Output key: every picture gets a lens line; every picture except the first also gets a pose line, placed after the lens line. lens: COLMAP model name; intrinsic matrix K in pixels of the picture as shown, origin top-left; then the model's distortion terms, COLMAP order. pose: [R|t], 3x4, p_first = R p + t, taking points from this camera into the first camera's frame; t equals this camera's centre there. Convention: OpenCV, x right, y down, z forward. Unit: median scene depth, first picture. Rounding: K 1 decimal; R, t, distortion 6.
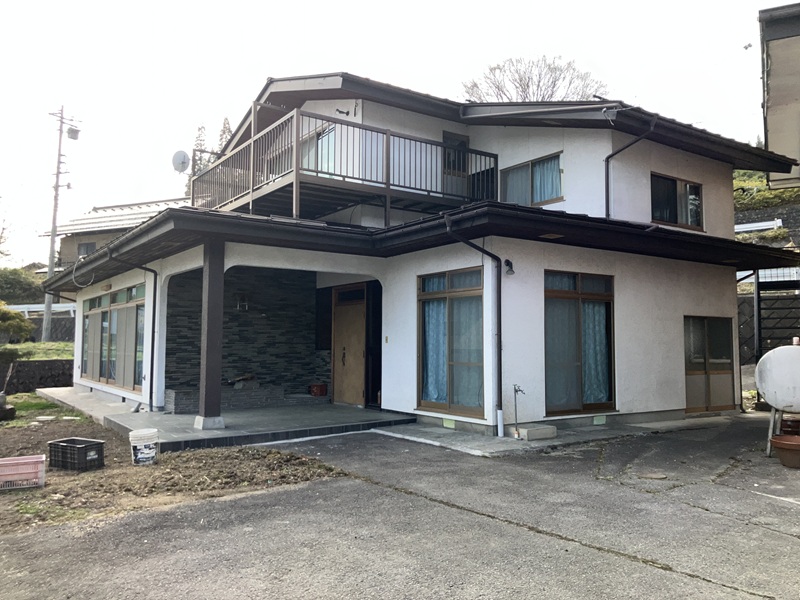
lens RADIAL K [[651.7, 0, 400.0], [0, 651.7, 300.0], [0, 0, 1]] dist [0.004370, 0.000861]
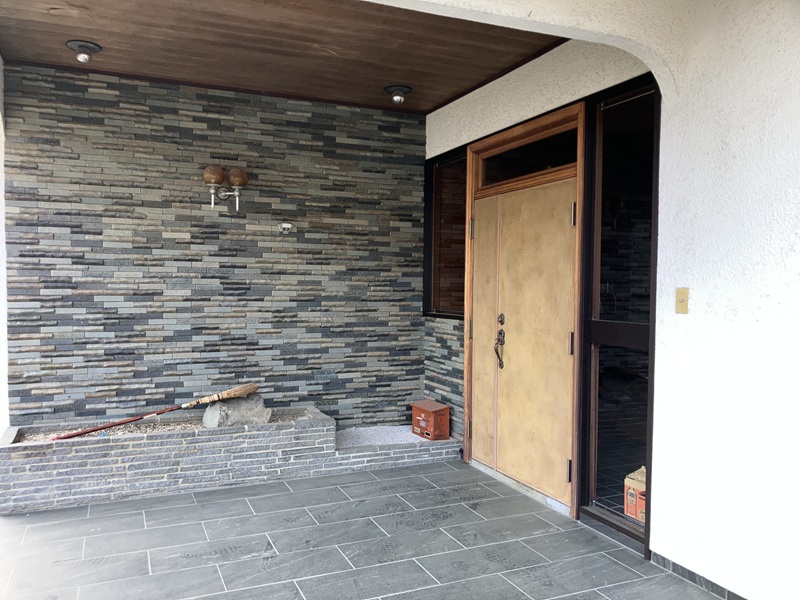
lens RADIAL K [[651.7, 0, 400.0], [0, 651.7, 300.0], [0, 0, 1]] dist [0.004370, 0.000861]
pose [[0.981570, 0.011748, -0.190741, -0.070385], [0.005426, 0.995993, 0.089267, 0.032178], [0.191026, -0.088657, 0.977573, 0.629862]]
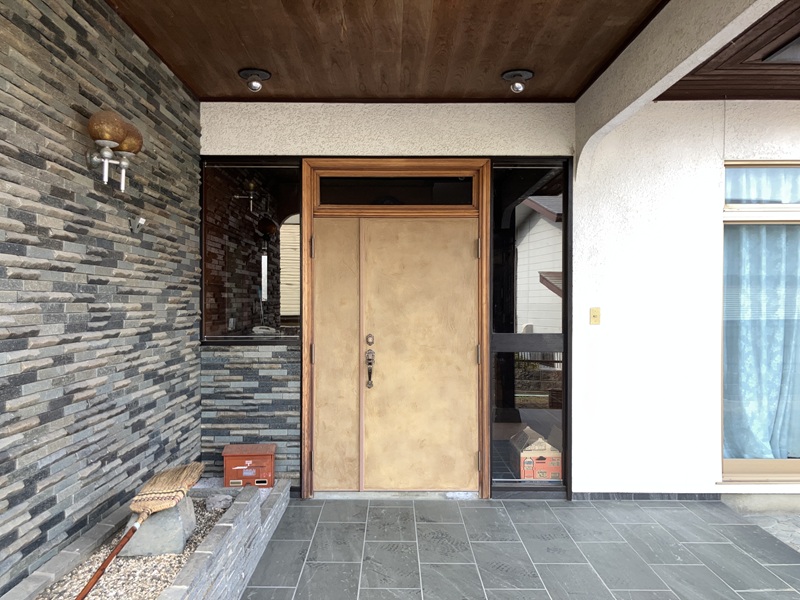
lens RADIAL K [[649.7, 0, 400.0], [0, 649.7, 300.0], [0, 0, 1]] dist [0.052890, -0.003531]
pose [[0.558330, 0.001556, 0.829618, -0.359056], [-0.054284, 0.997924, 0.034661, 0.038422], [-0.827841, -0.064387, 0.557255, 0.764070]]
